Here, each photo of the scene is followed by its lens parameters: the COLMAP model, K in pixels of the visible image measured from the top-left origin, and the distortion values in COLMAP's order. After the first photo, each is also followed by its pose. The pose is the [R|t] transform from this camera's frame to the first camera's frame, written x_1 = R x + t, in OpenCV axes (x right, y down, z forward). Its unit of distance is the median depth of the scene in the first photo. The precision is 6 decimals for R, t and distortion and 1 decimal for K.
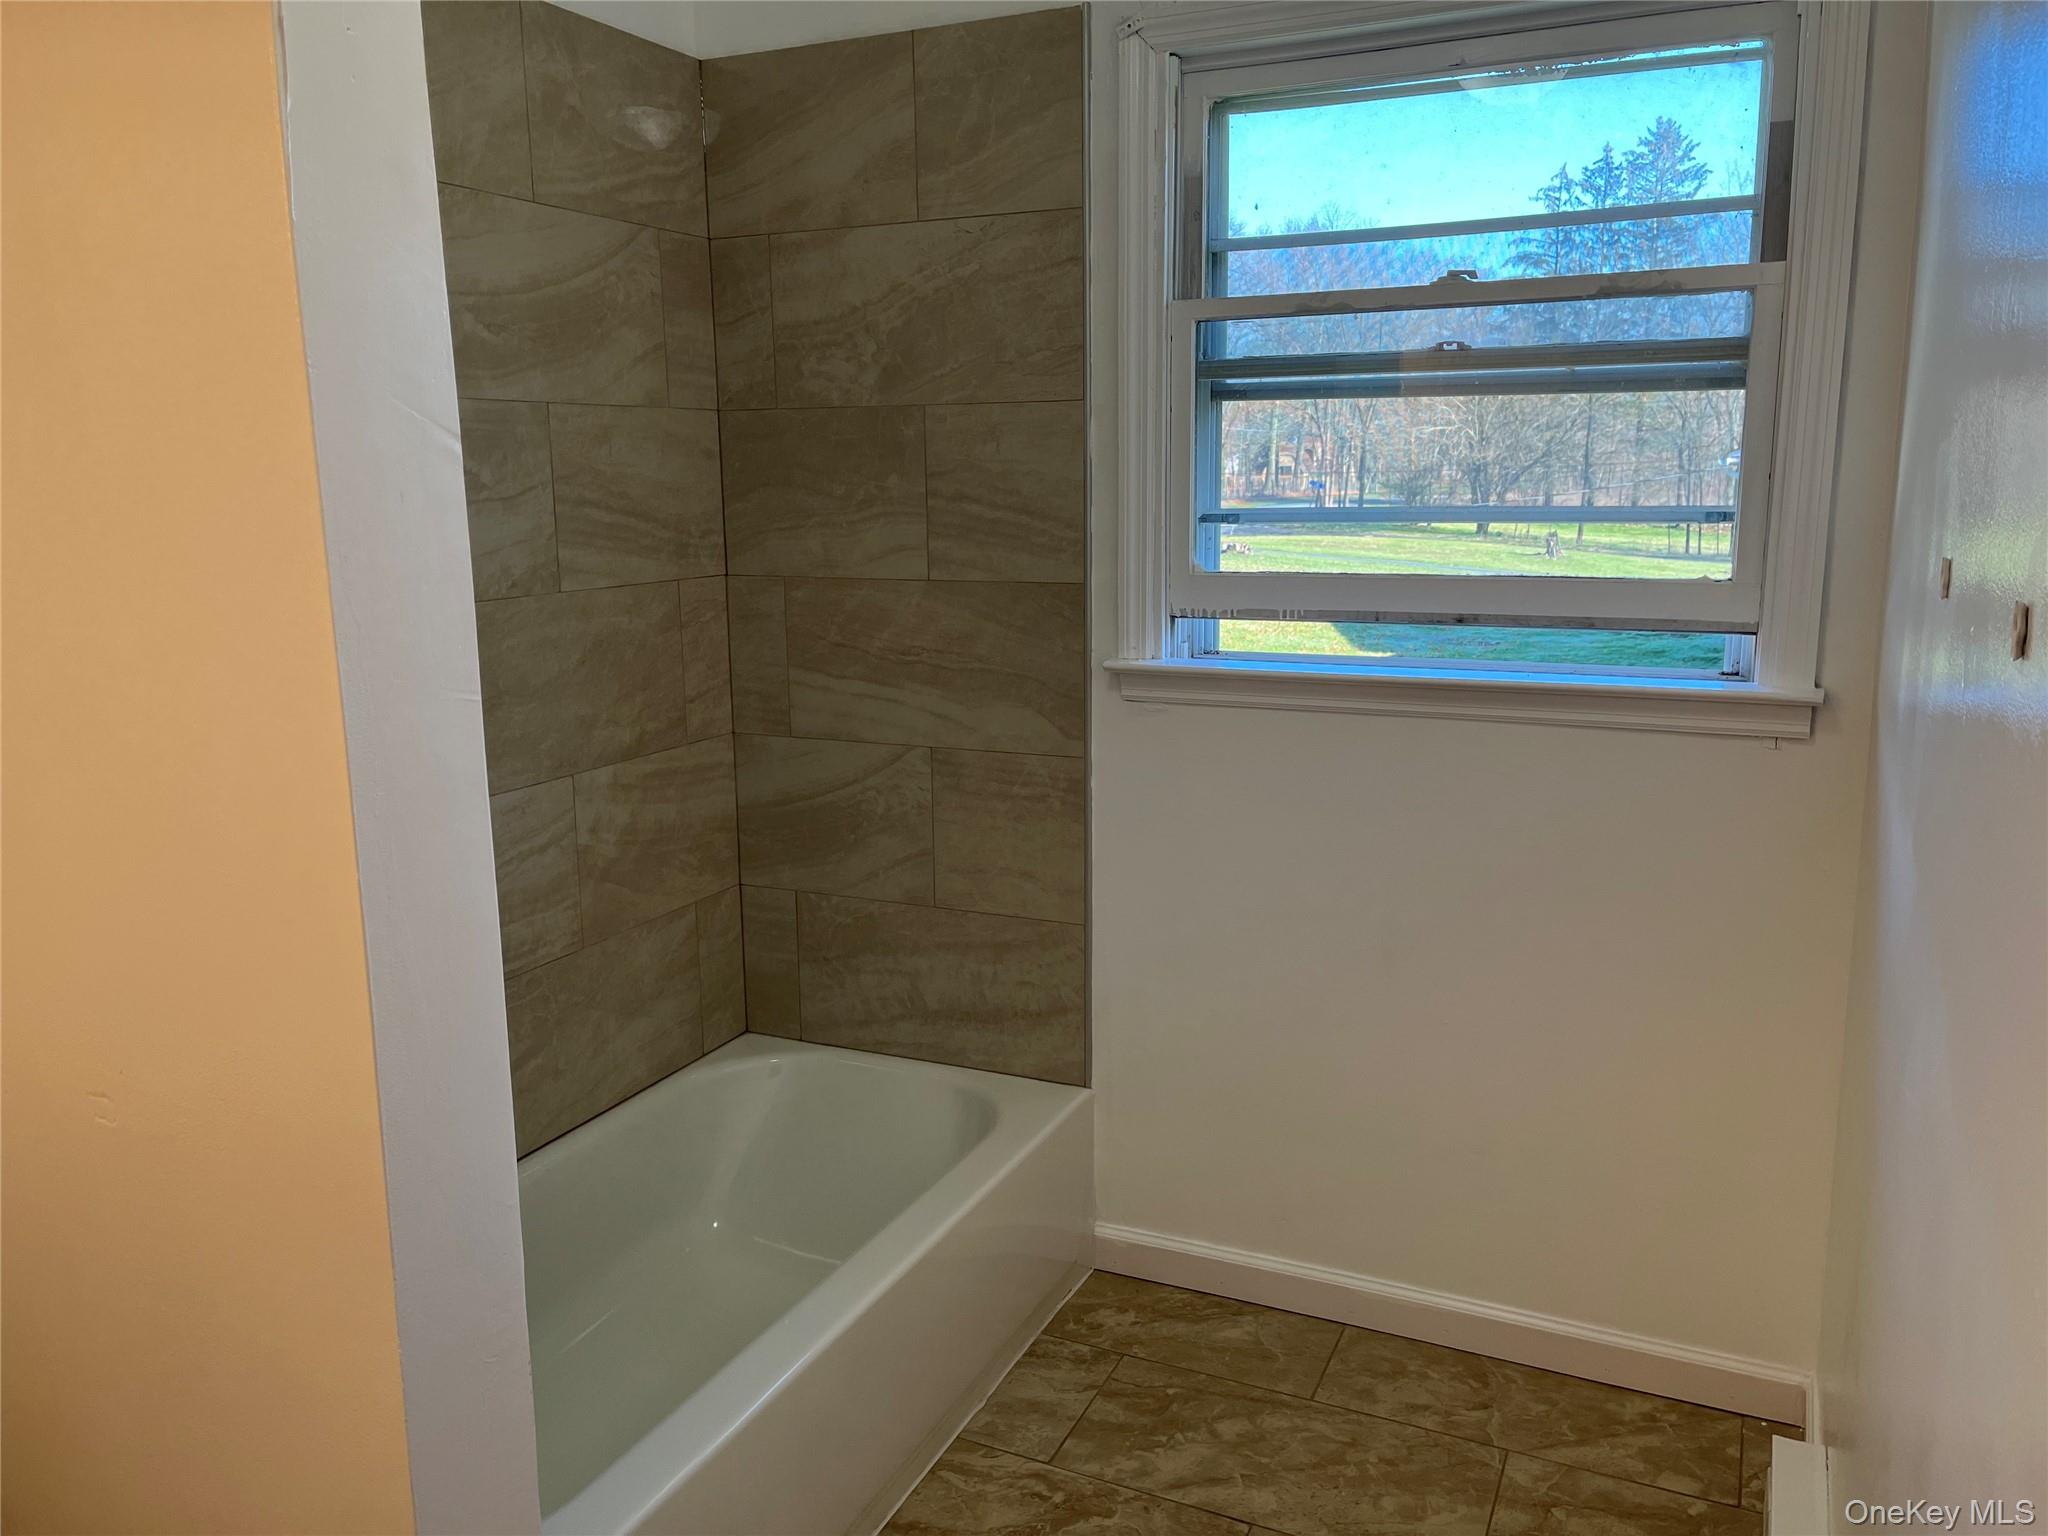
lens RADIAL K [[1581.8, 0, 1021.5], [0, 1581.8, 754.2], [0, 0, 1]] dist [0.072988, -0.080715]
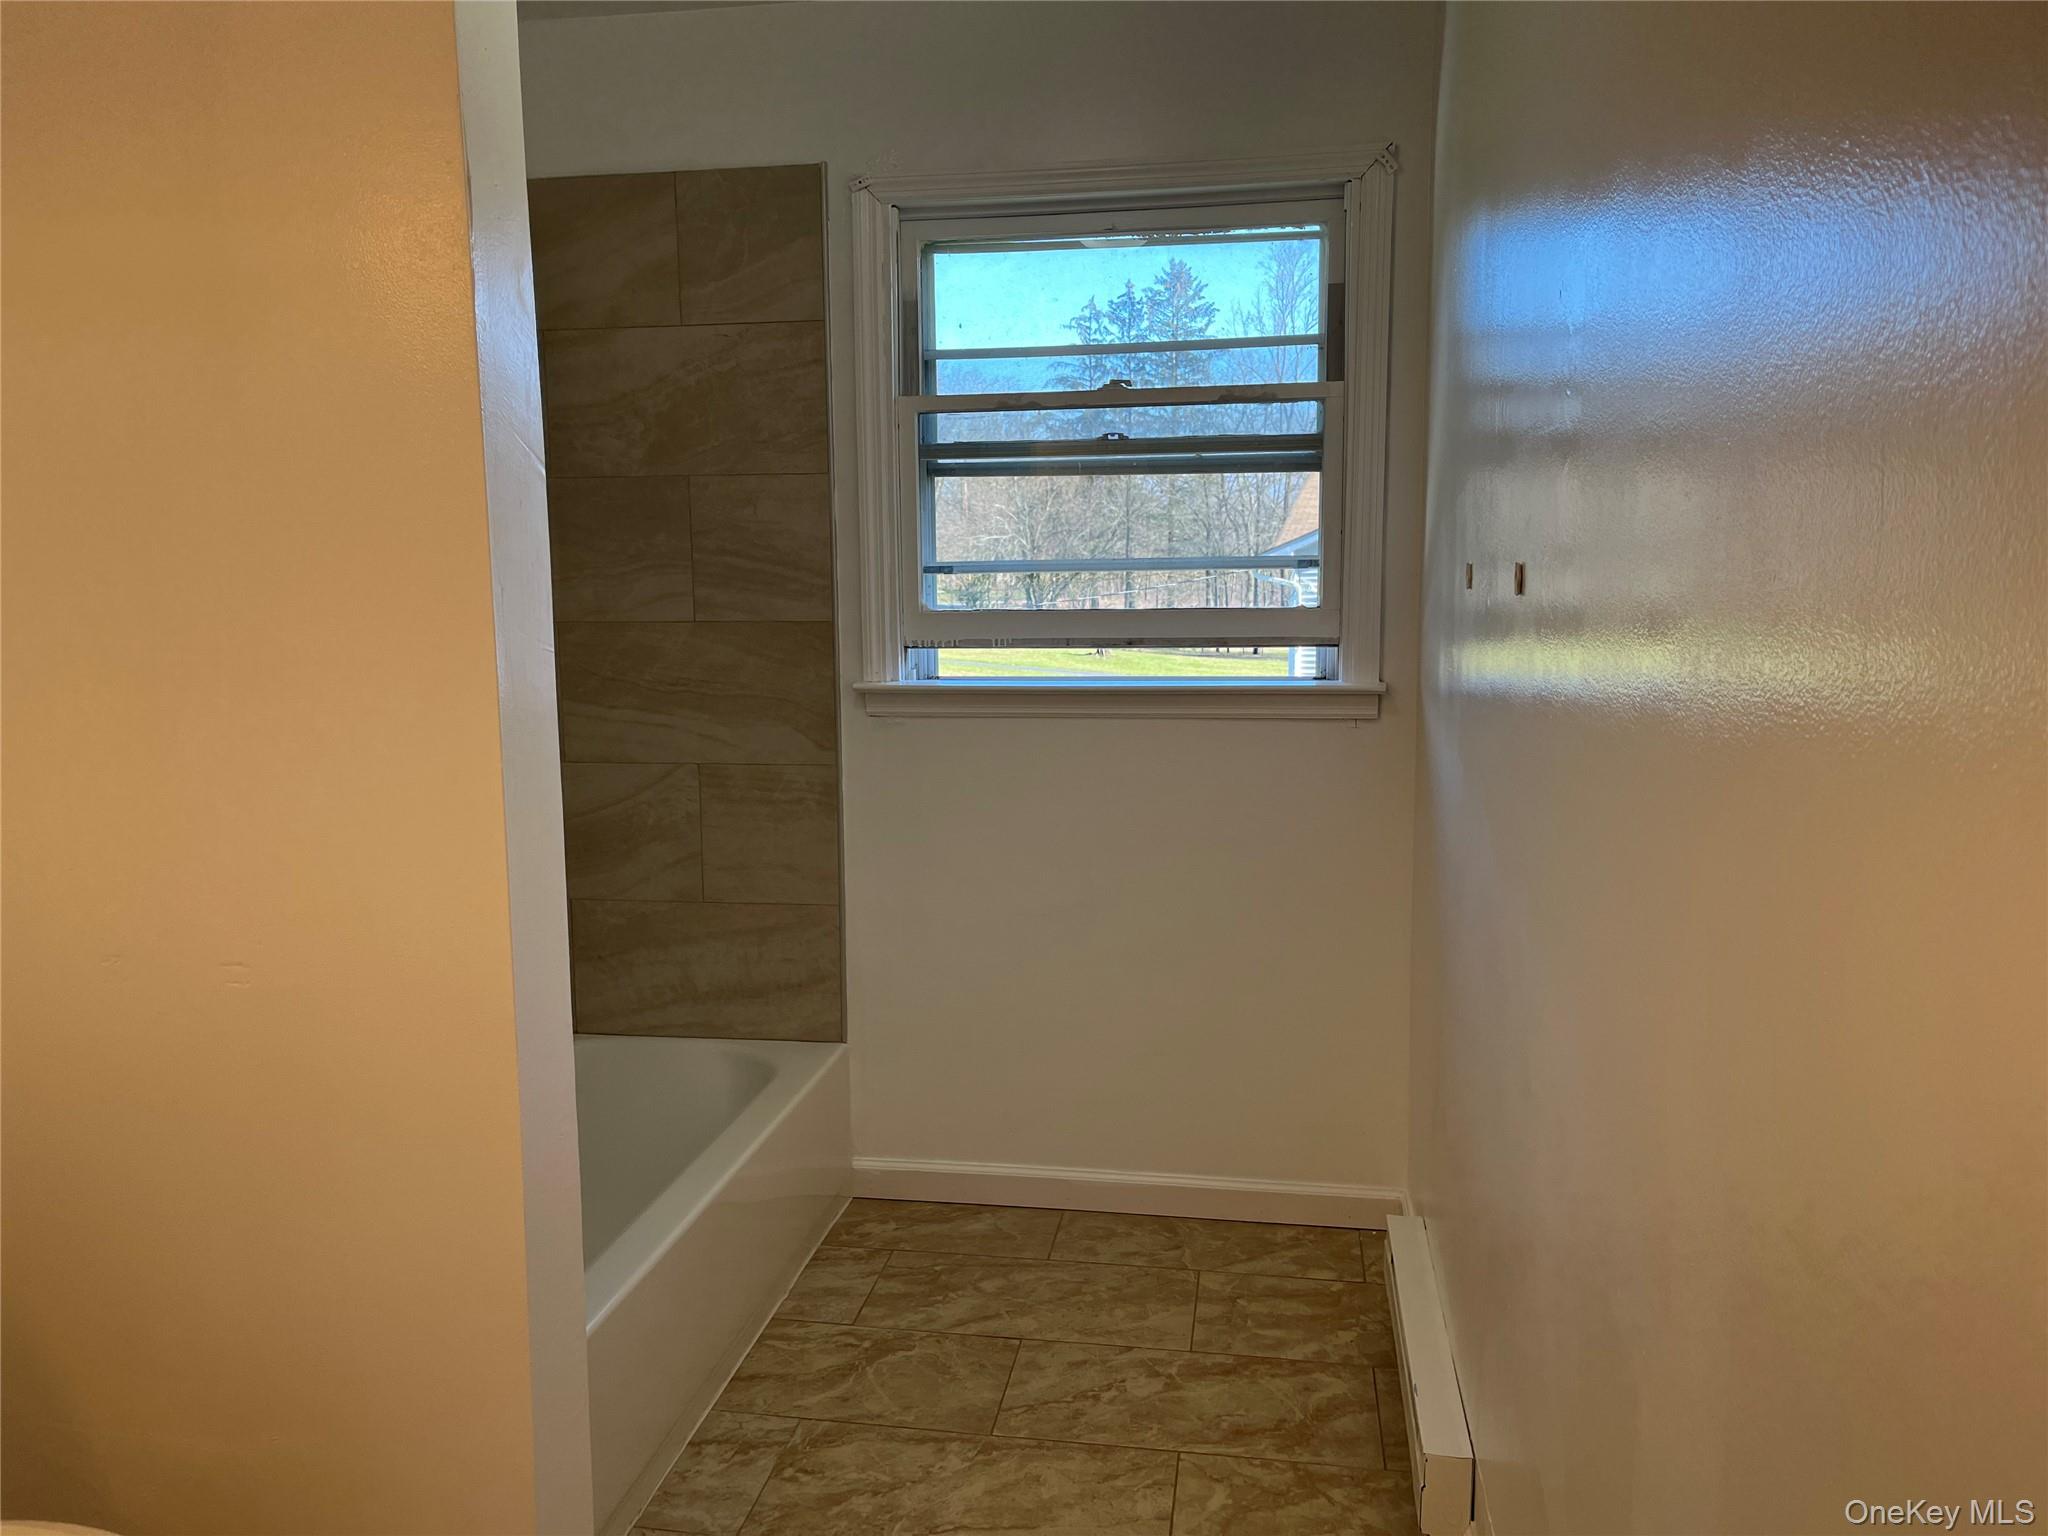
lens RADIAL K [[1534.8, 0, 1024.6], [0, 1534.8, 753.4], [0, 0, 1]] dist [0.081179, -0.099767]
pose [[0.965772, -0.031698, 0.257449, -0.129618], [0.046627, 0.997553, -0.052089, 0.064617], [-0.255168, 0.062311, 0.964887, -0.183687]]
